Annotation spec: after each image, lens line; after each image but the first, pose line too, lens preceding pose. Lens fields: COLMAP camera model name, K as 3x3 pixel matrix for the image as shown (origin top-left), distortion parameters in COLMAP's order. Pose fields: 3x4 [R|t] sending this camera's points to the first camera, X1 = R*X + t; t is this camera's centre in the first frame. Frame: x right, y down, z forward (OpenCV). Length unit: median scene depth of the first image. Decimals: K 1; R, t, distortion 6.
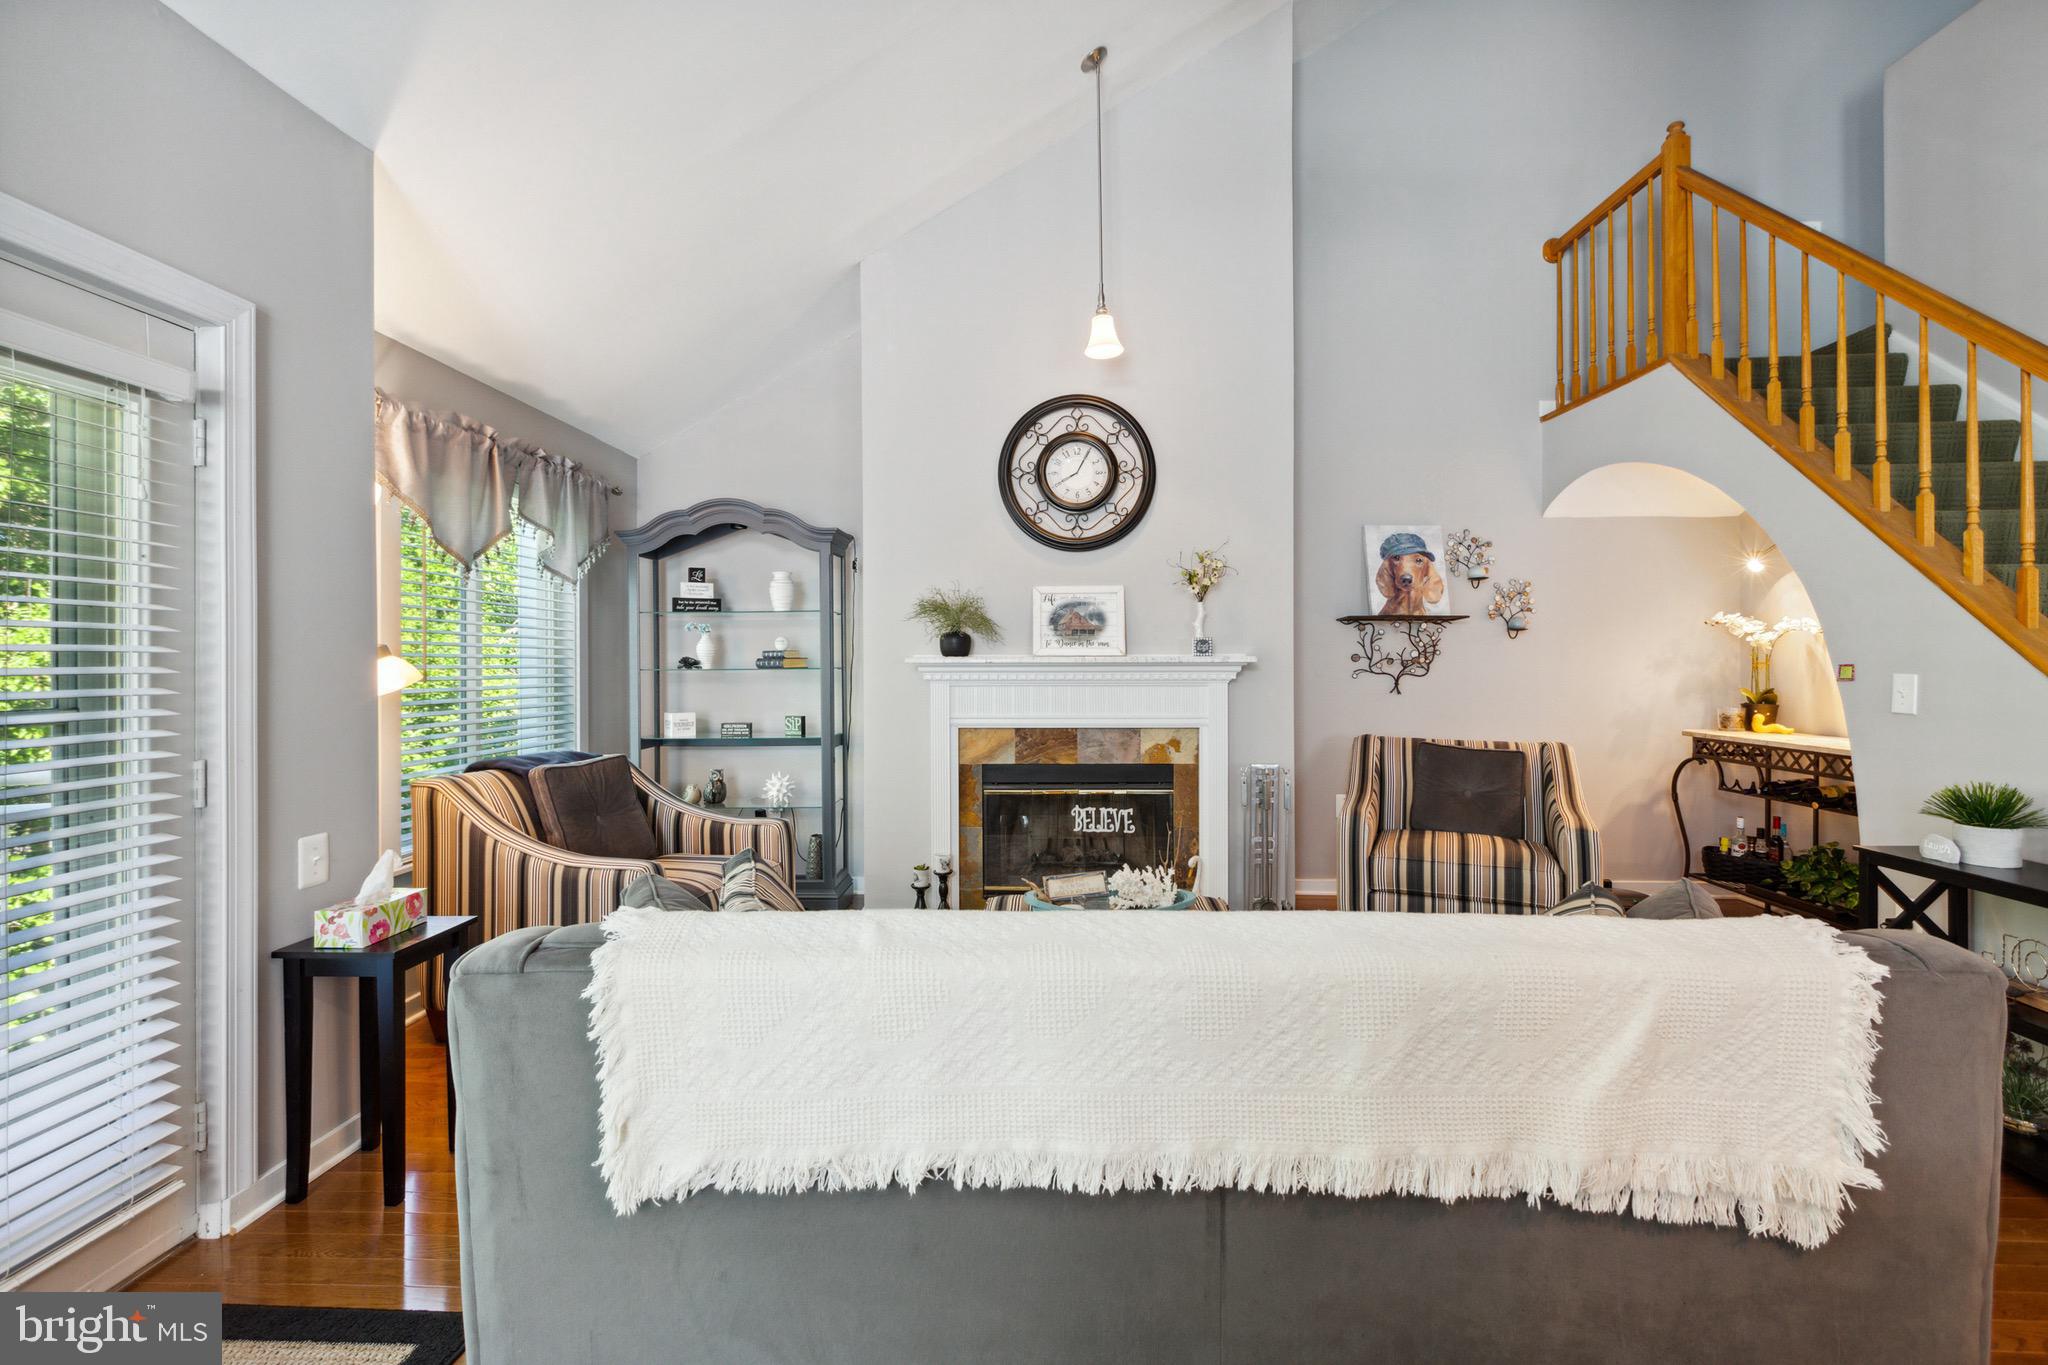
lens RADIAL K [[919.3, 0, 1027.1], [0, 919.3, 654.8], [0, 0, 1]] dist [0.001209, -0.000072]
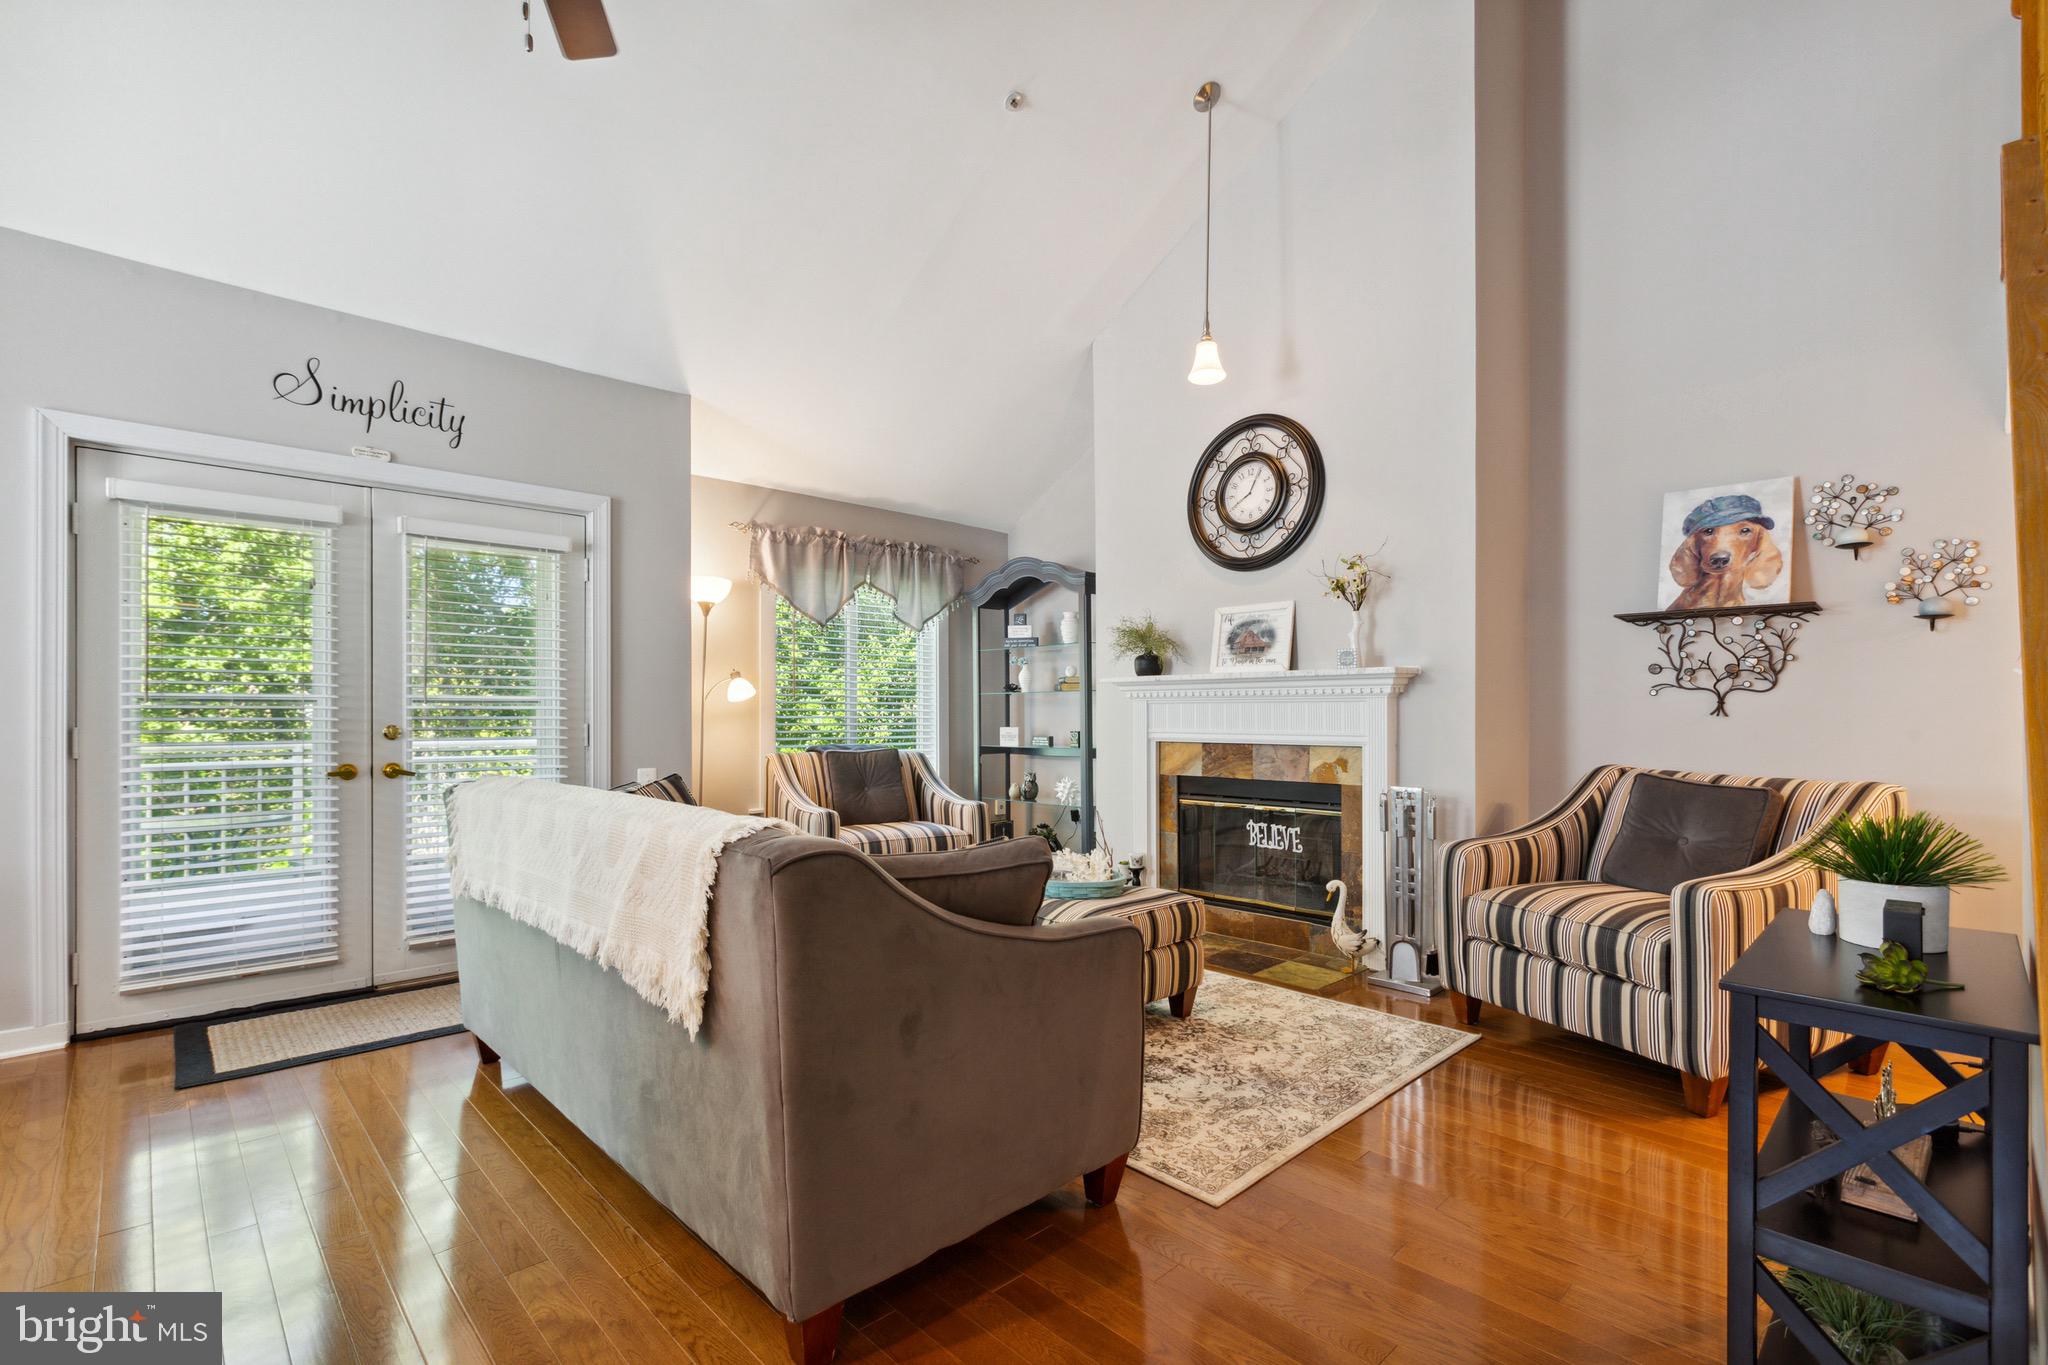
lens RADIAL K [[922.9, 0, 1030.6], [0, 922.9, 712.4], [0, 0, 1]] dist [0.001264, 0.000143]
pose [[0.716764, 0.001021, -0.697315, 0.591728], [0.002851, 0.999986, 0.004395, 0.039396], [0.697310, -0.005138, 0.716751, 0.097002]]
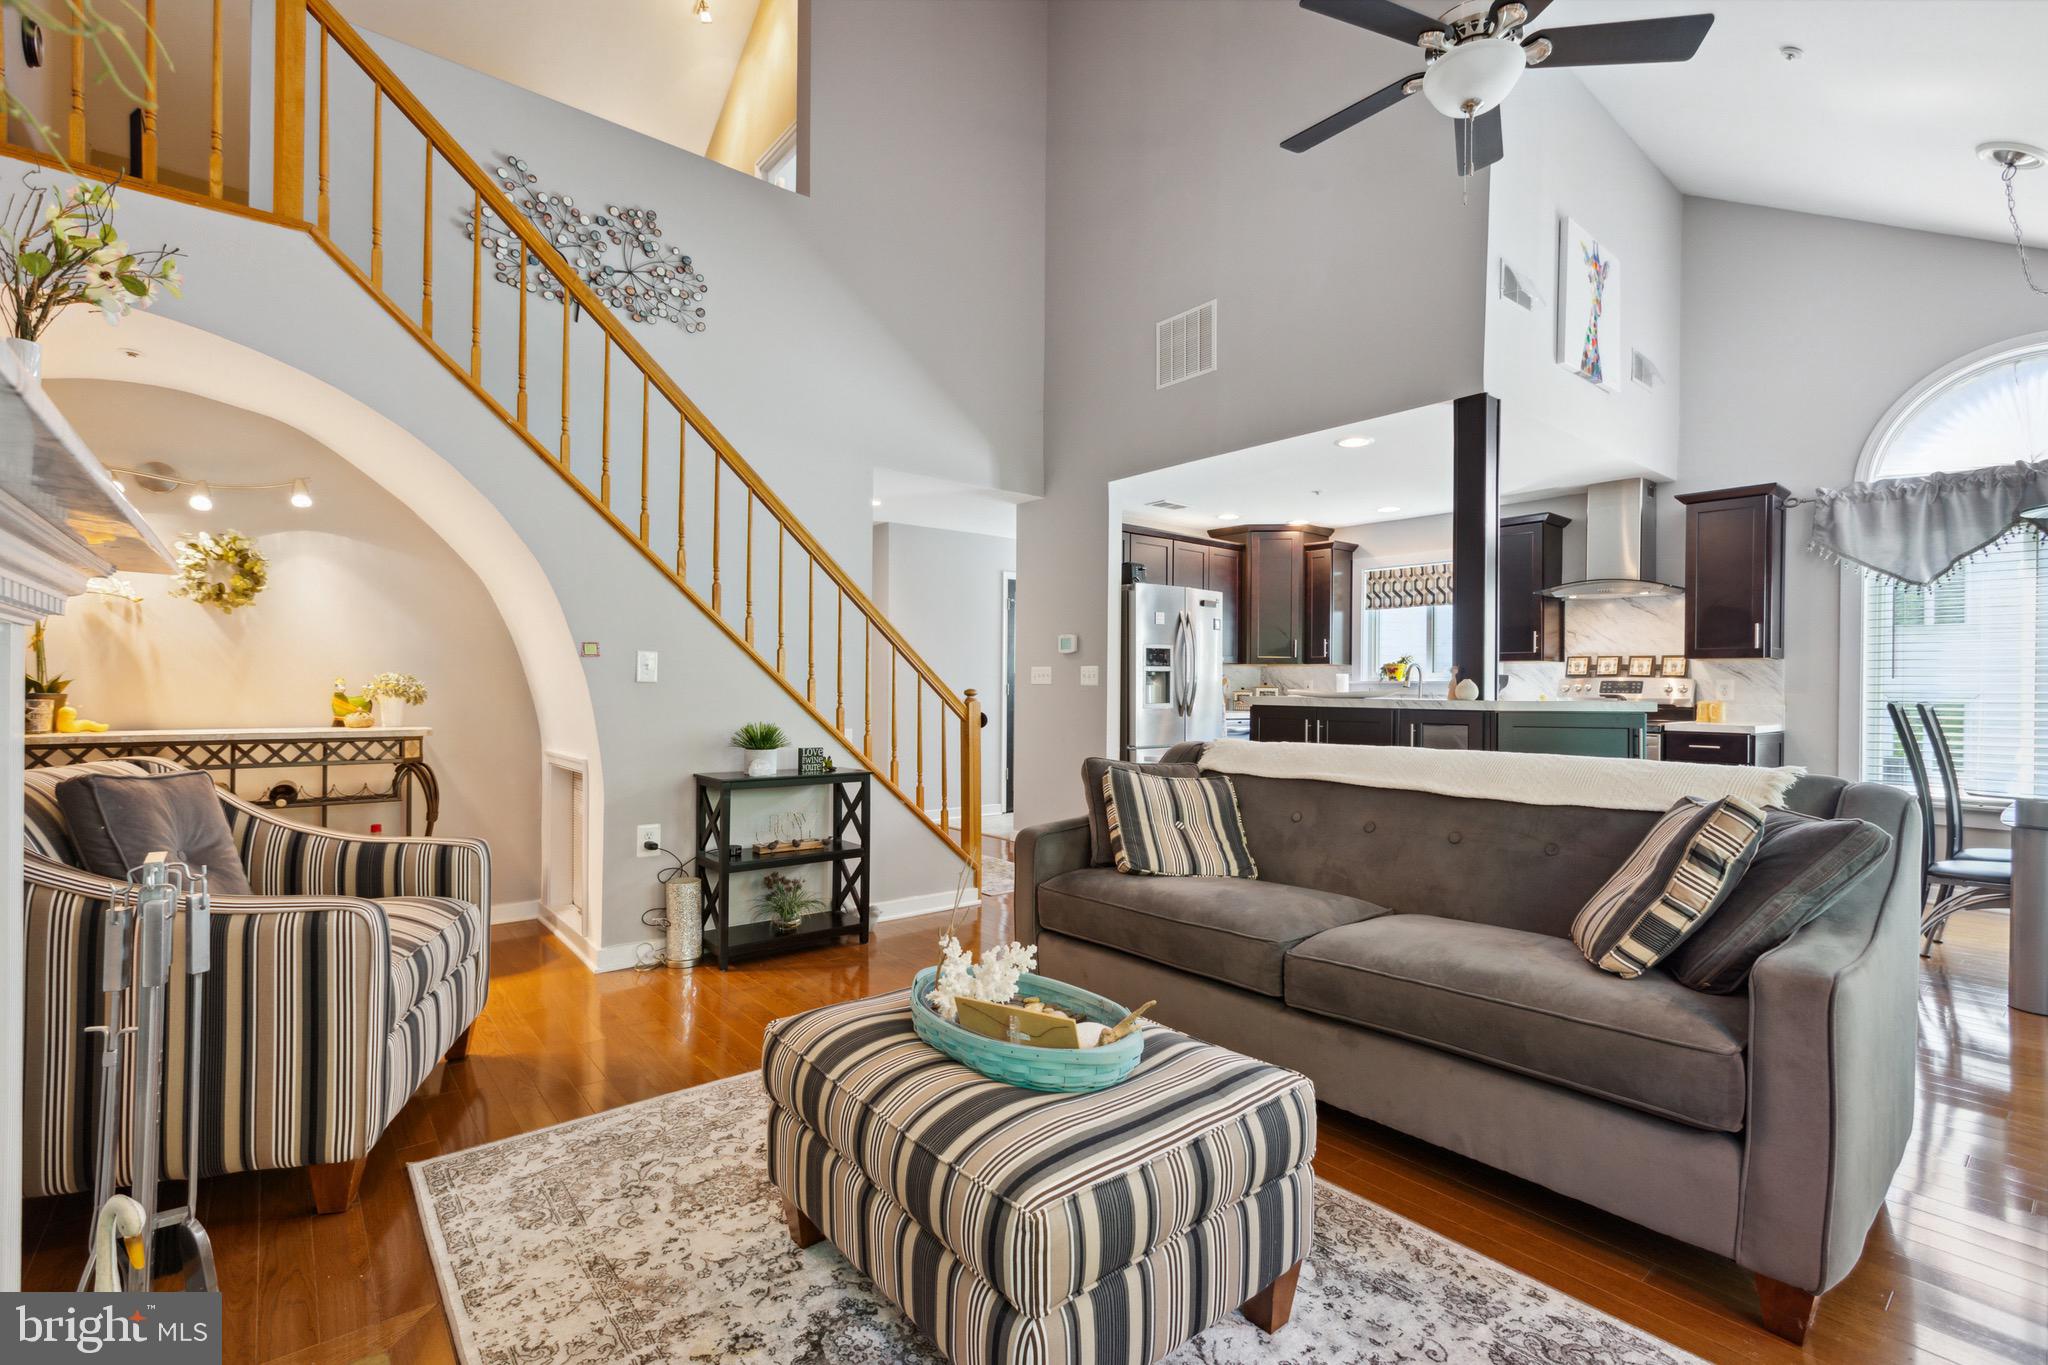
lens RADIAL K [[908.4, 0, 1028.4], [0, 908.4, 684.6], [0, 0, 1]] dist [0.016890, -0.007630]
pose [[-0.660085, 0.000082, 0.751191, -0.229043], [-0.010054, 0.999909, -0.008944, 0.047101], [-0.751124, -0.013456, -0.660024, 0.933243]]
